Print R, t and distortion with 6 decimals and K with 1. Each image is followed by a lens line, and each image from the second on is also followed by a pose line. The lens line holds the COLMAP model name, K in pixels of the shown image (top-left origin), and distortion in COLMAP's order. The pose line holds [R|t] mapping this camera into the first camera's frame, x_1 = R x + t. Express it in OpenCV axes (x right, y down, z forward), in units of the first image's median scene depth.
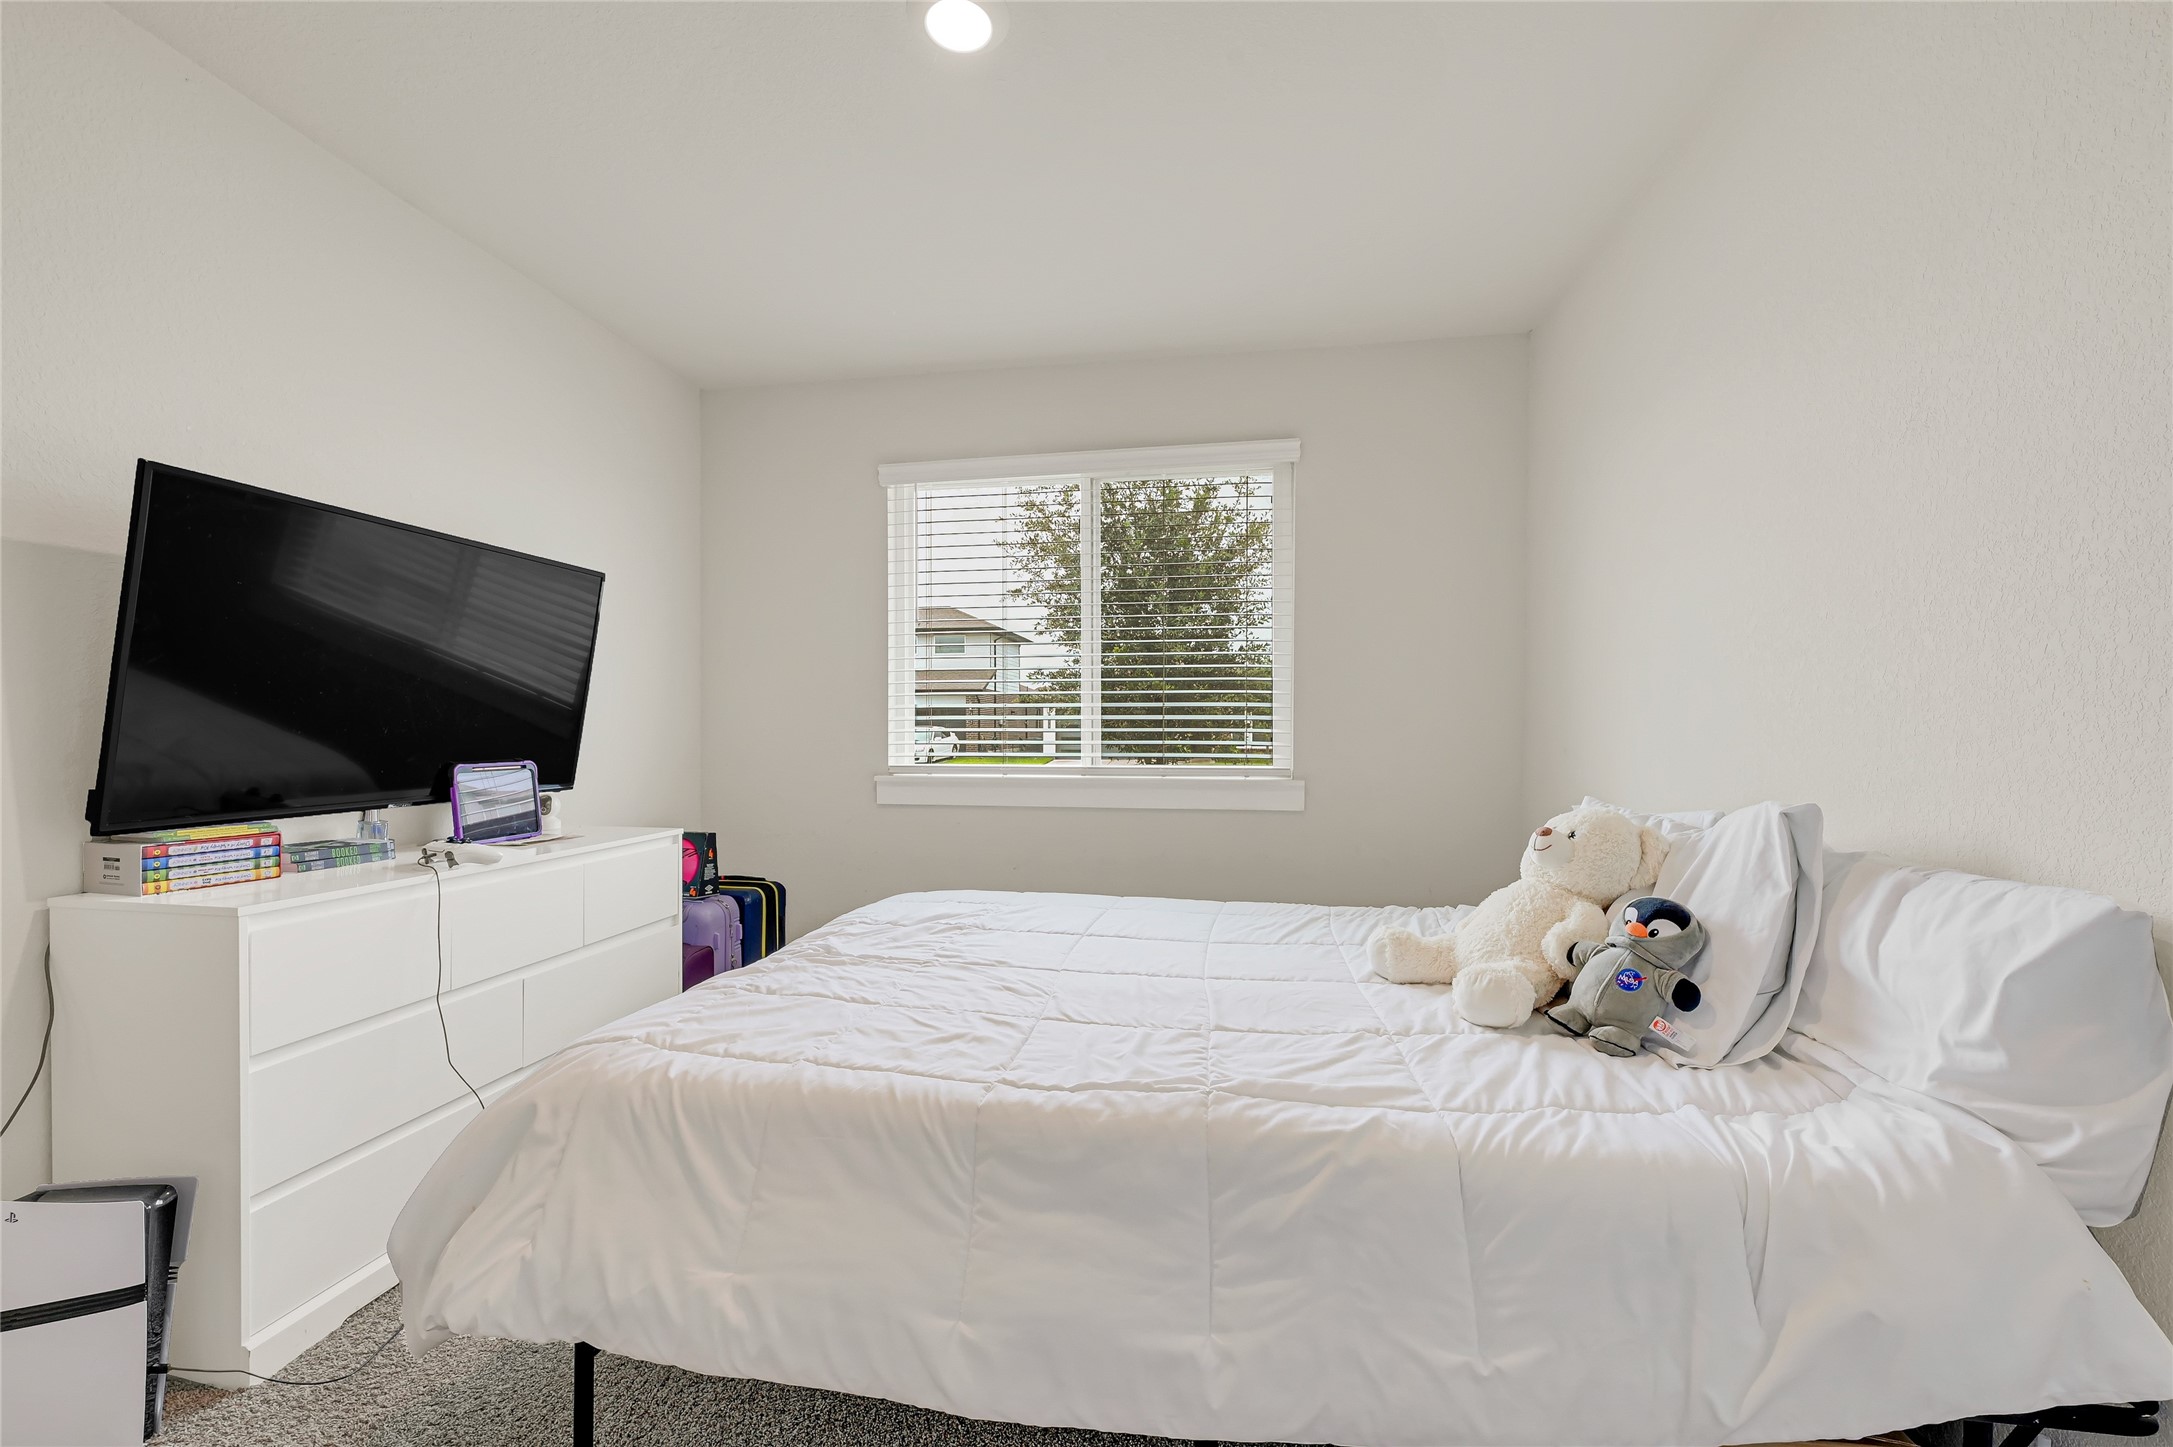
lens RADIAL K [[848.7, 0, 1086.5], [0, 848.7, 723.5], [0, 0, 1]] dist [-0.000638, -0.000200]
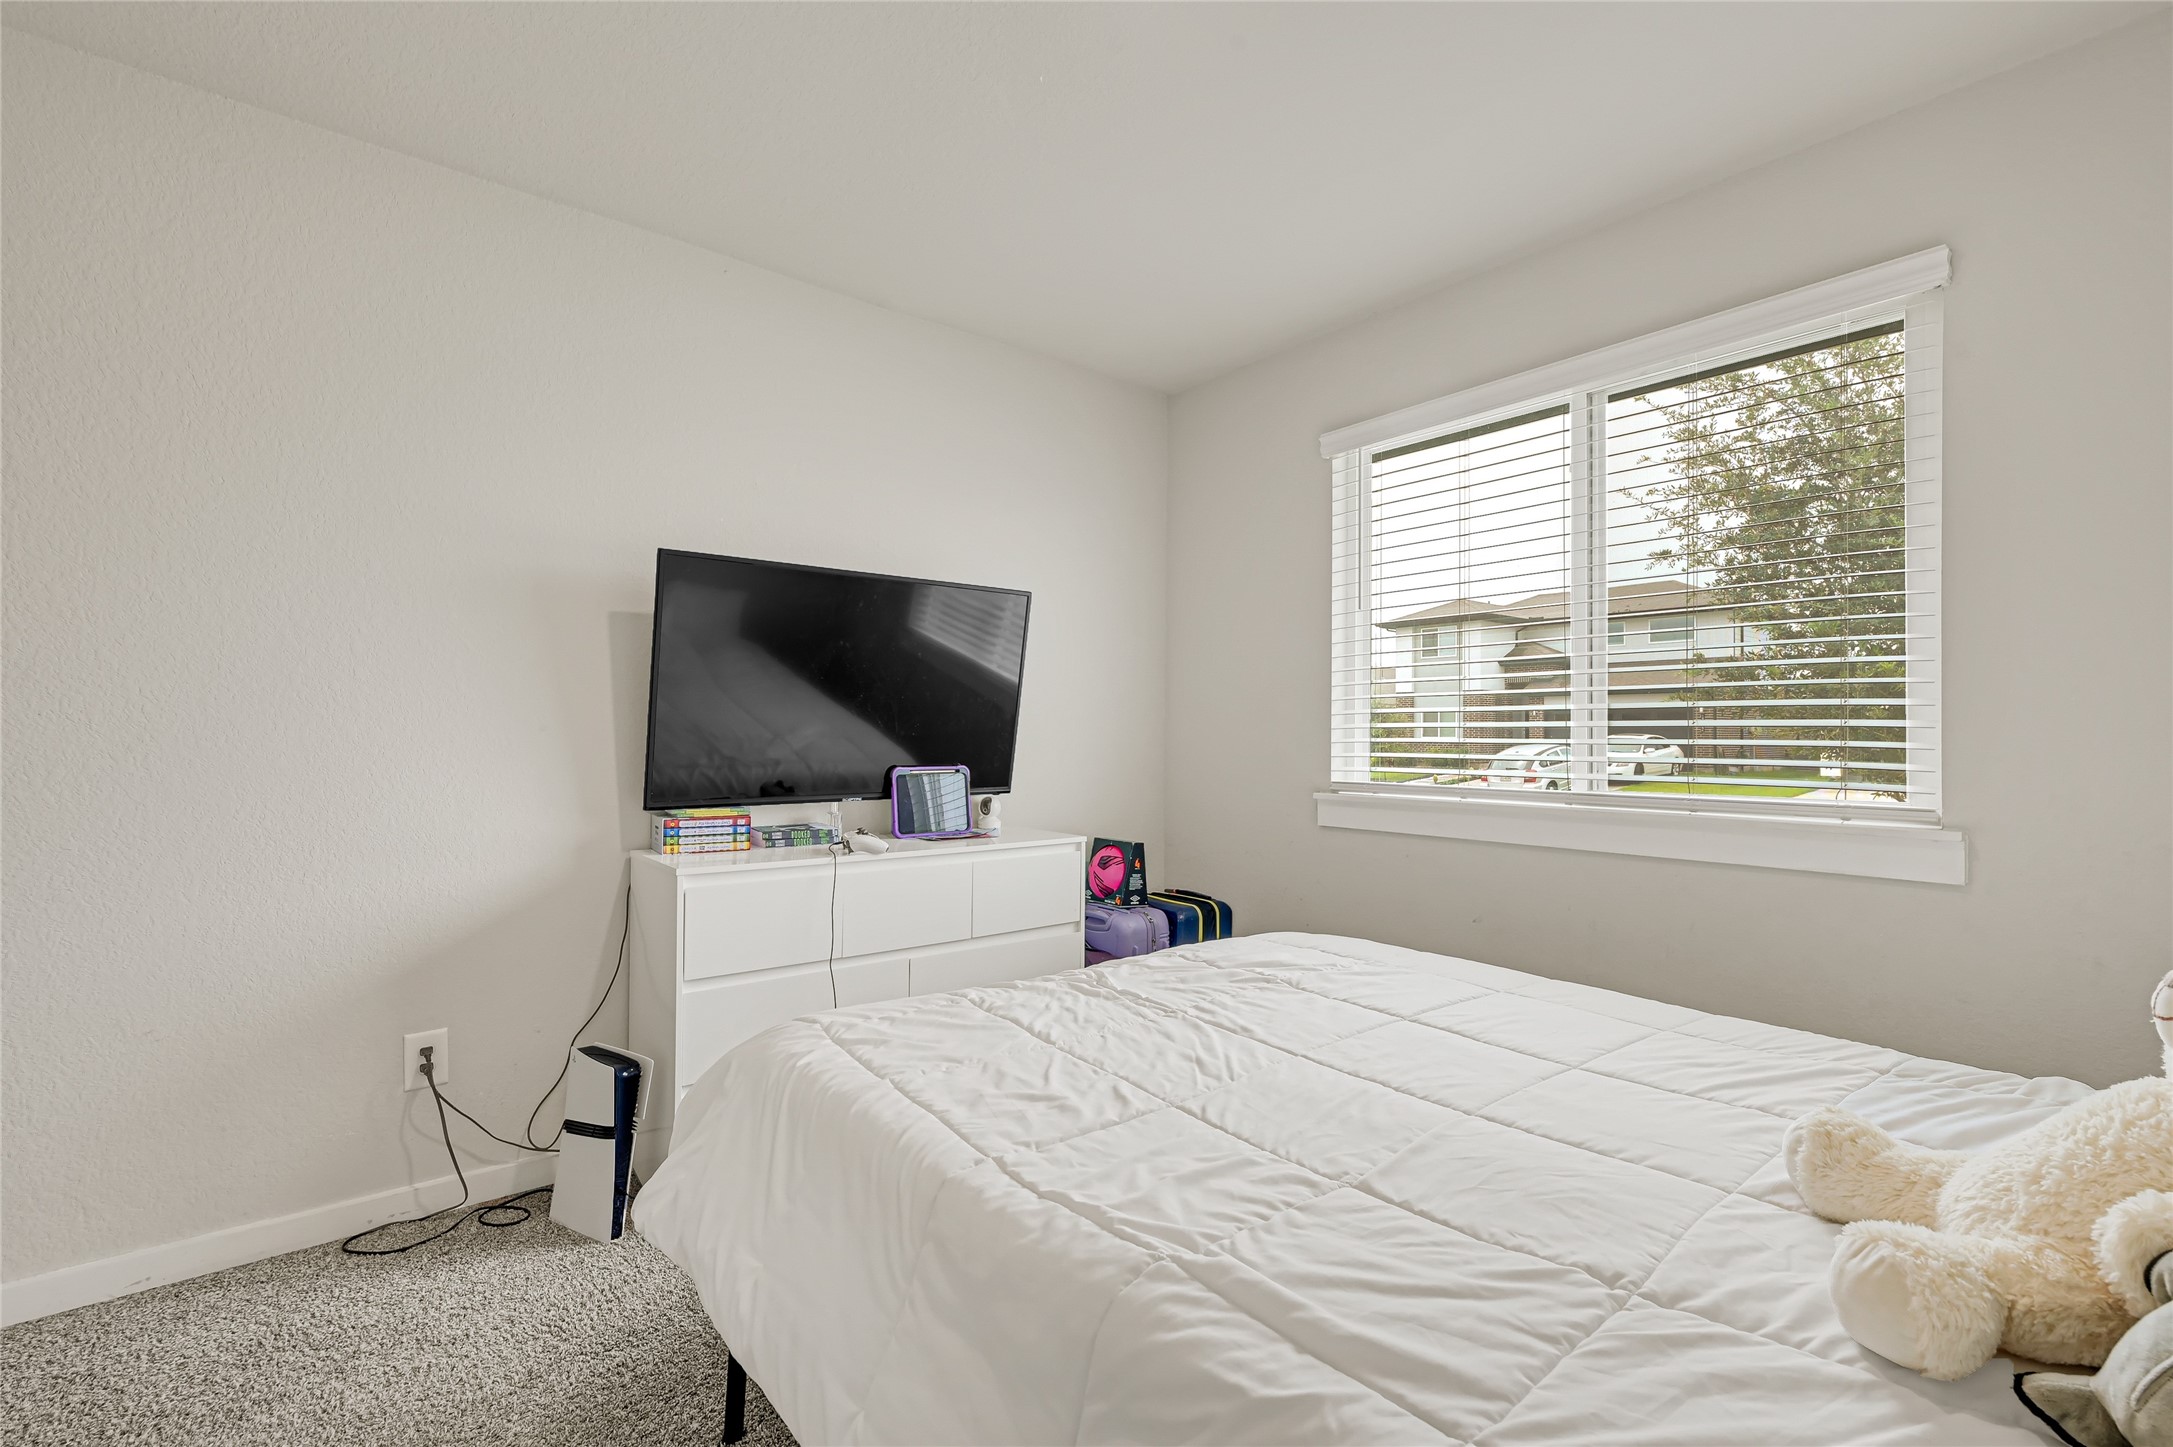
lens RADIAL K [[941.3, 0, 1086.5], [0, 941.3, 723.5], [0, 0, 1]] dist [0.004095, -0.005520]
pose [[0.759042, -0.004719, -0.651024, 0.415759], [-0.000145, 0.999972, -0.007417, -0.003862], [0.651041, 0.005724, 0.759021, 0.246142]]
